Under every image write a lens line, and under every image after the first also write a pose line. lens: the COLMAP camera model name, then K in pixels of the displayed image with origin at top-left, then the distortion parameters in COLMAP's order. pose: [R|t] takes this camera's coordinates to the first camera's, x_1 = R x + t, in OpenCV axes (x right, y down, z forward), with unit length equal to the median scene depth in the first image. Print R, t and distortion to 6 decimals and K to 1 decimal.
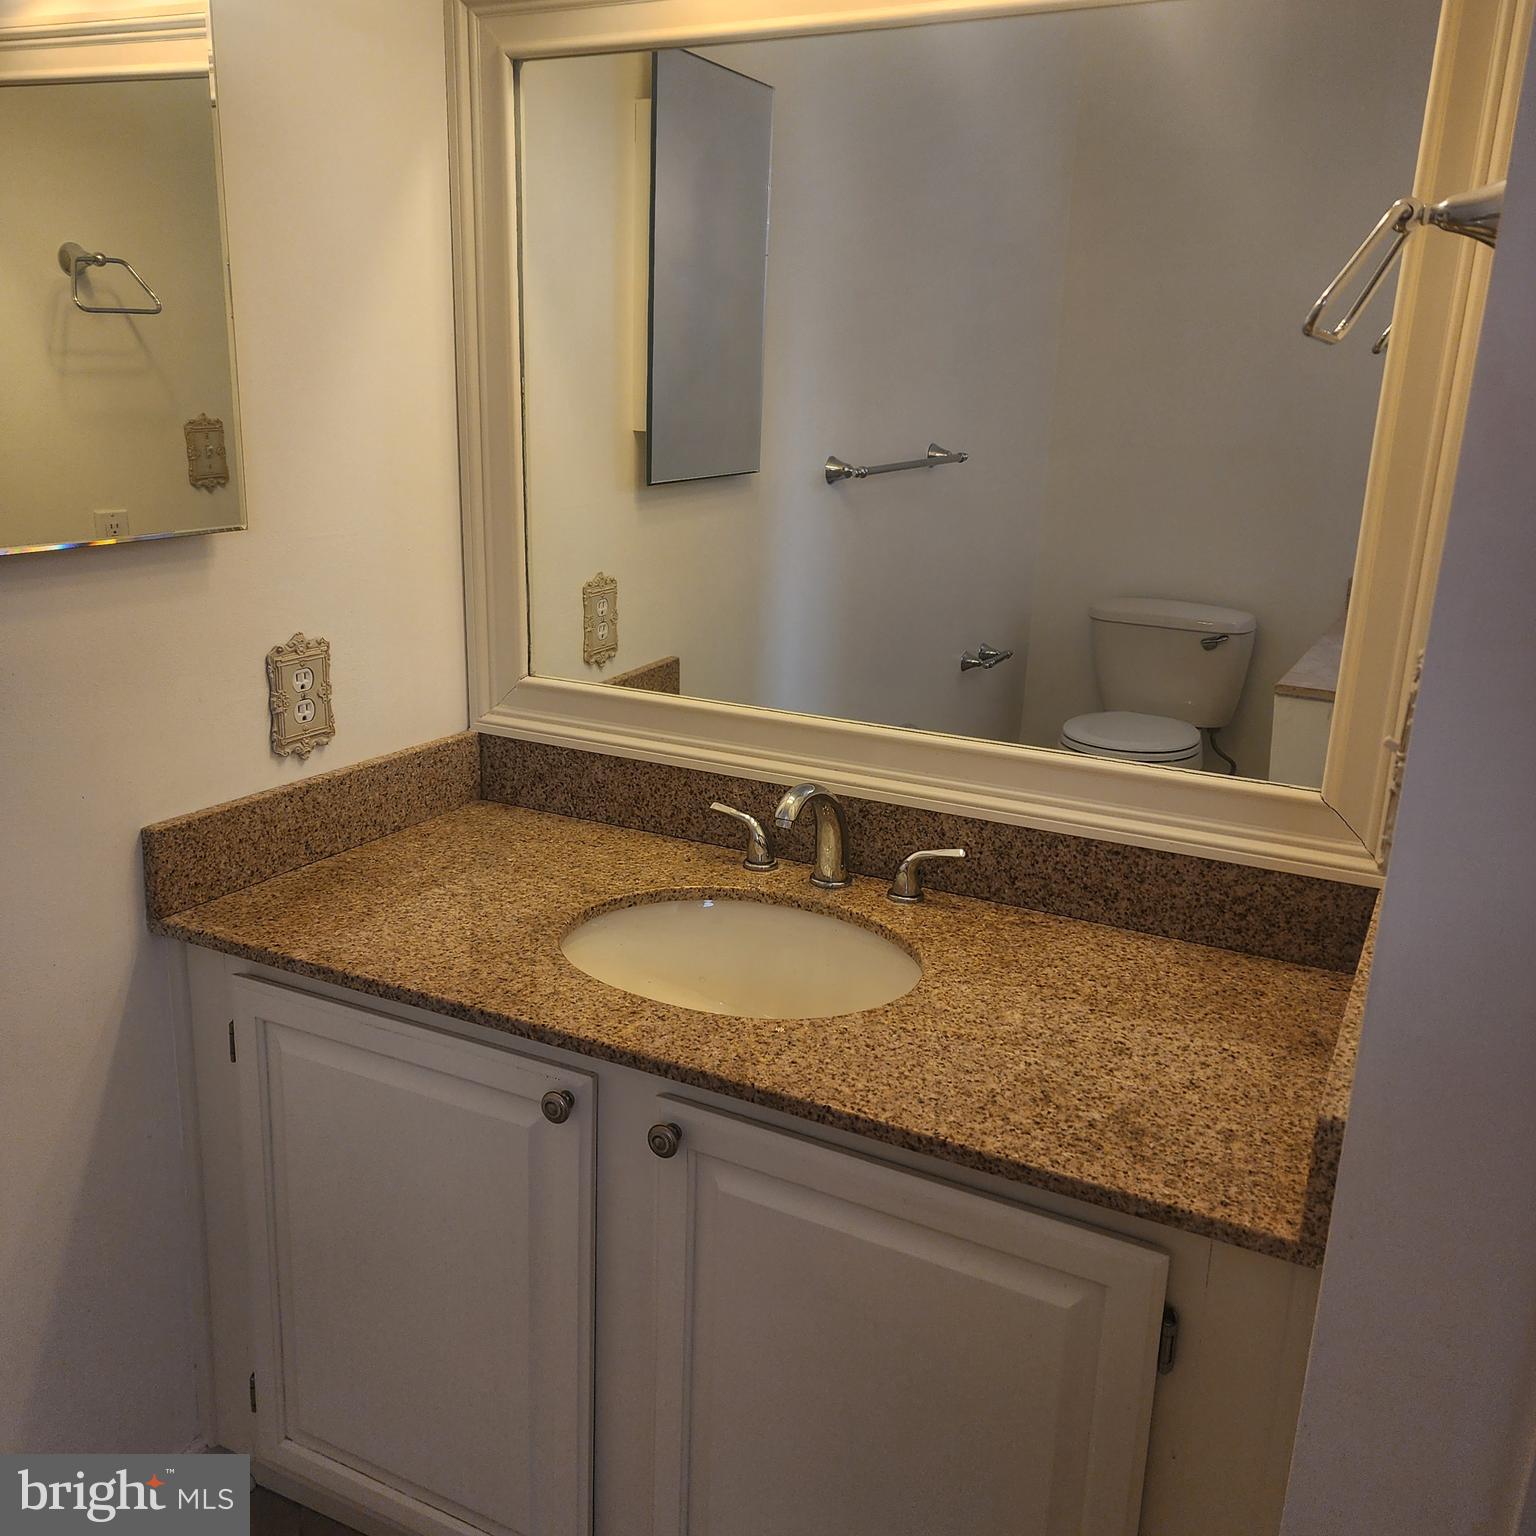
lens RADIAL K [[1366.3, 0, 774.5], [0, 1366.3, 757.6], [0, 0, 1]] dist [0.091780, -0.105839]
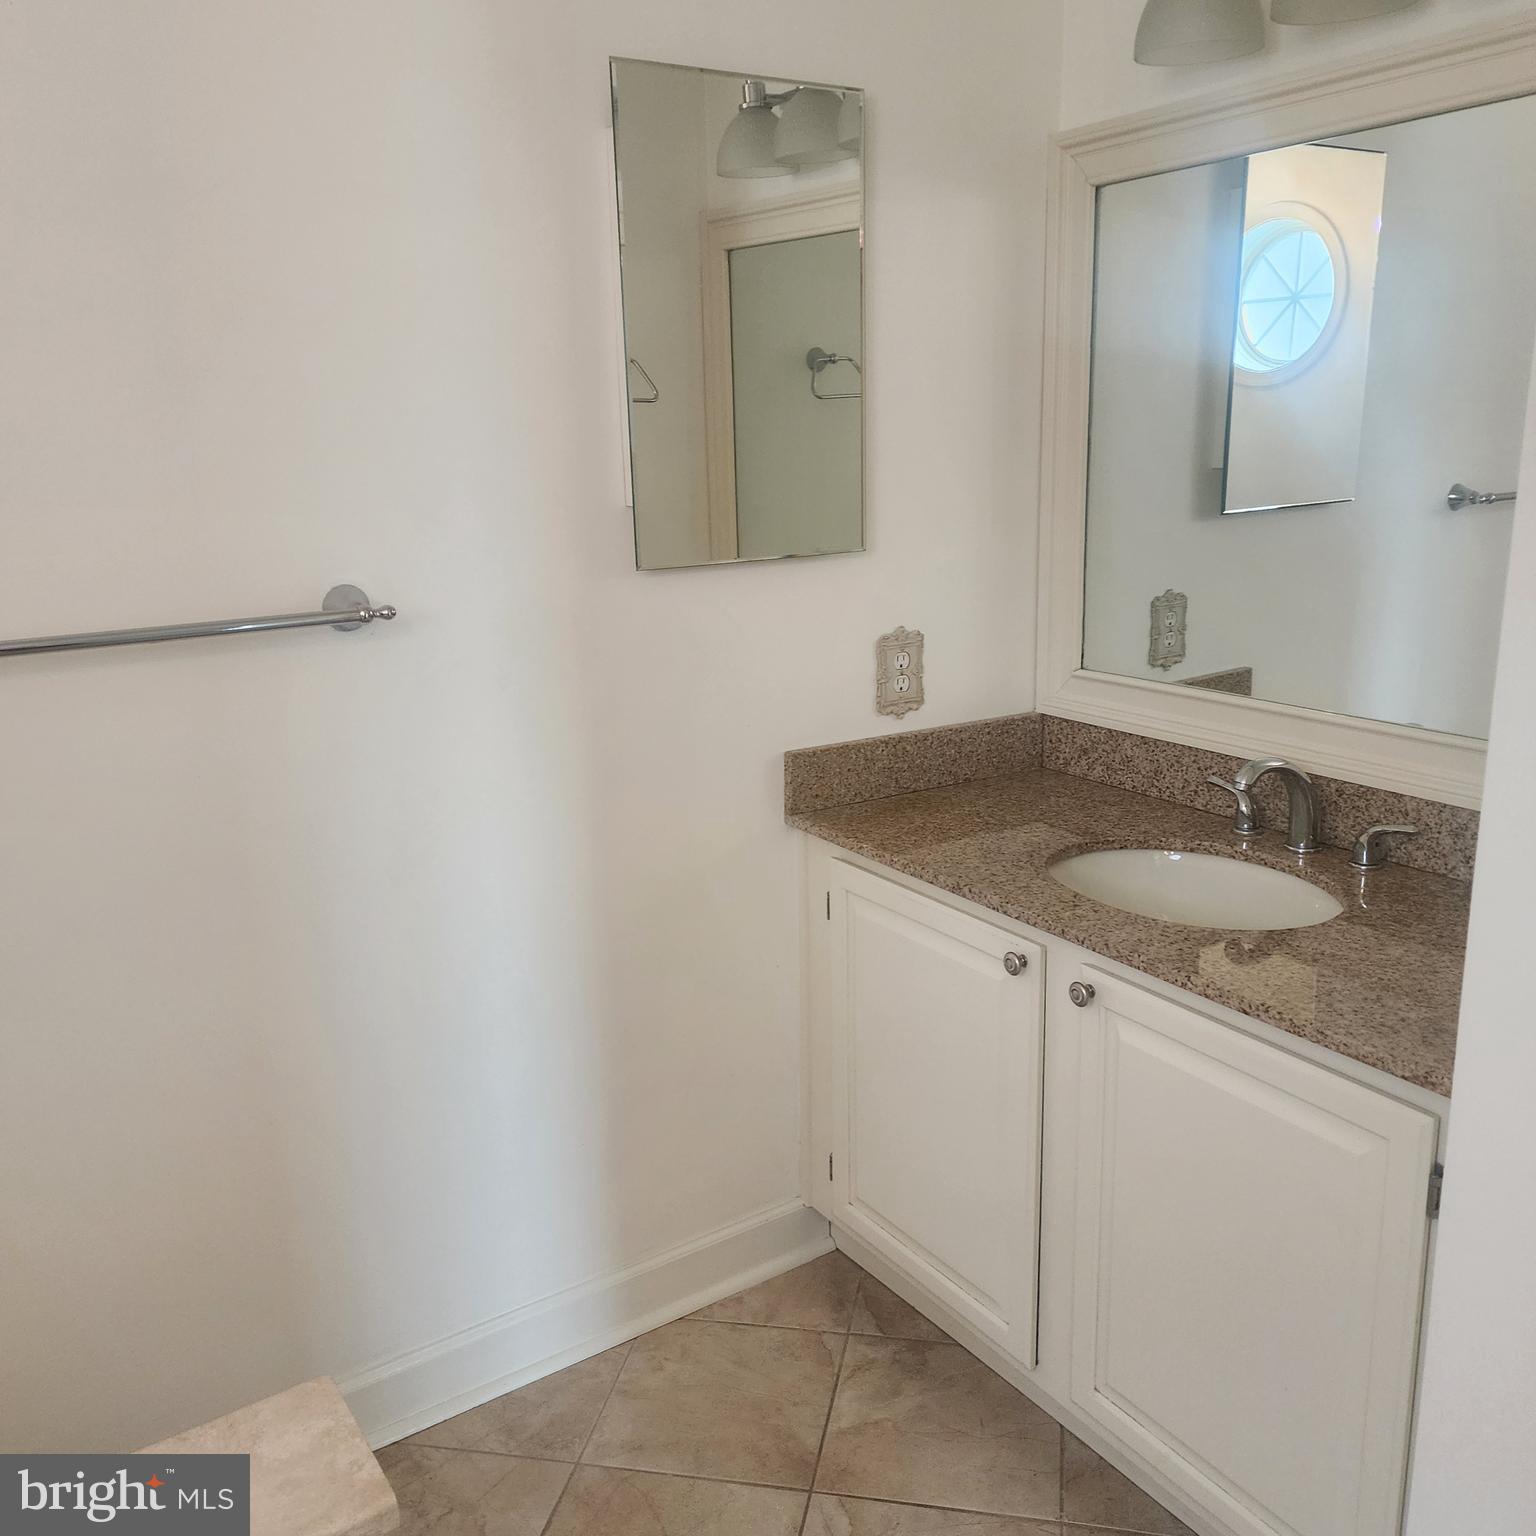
lens RADIAL K [[1366.3, 0, 765.6], [0, 1366.3, 773.8], [0, 0, 1]] dist [0.091780, -0.105839]
pose [[0.860971, 0.076630, -0.502849, 0.236639], [-0.086212, 0.996268, 0.004212, 0.062486], [0.501295, 0.039725, 0.864364, -0.247855]]
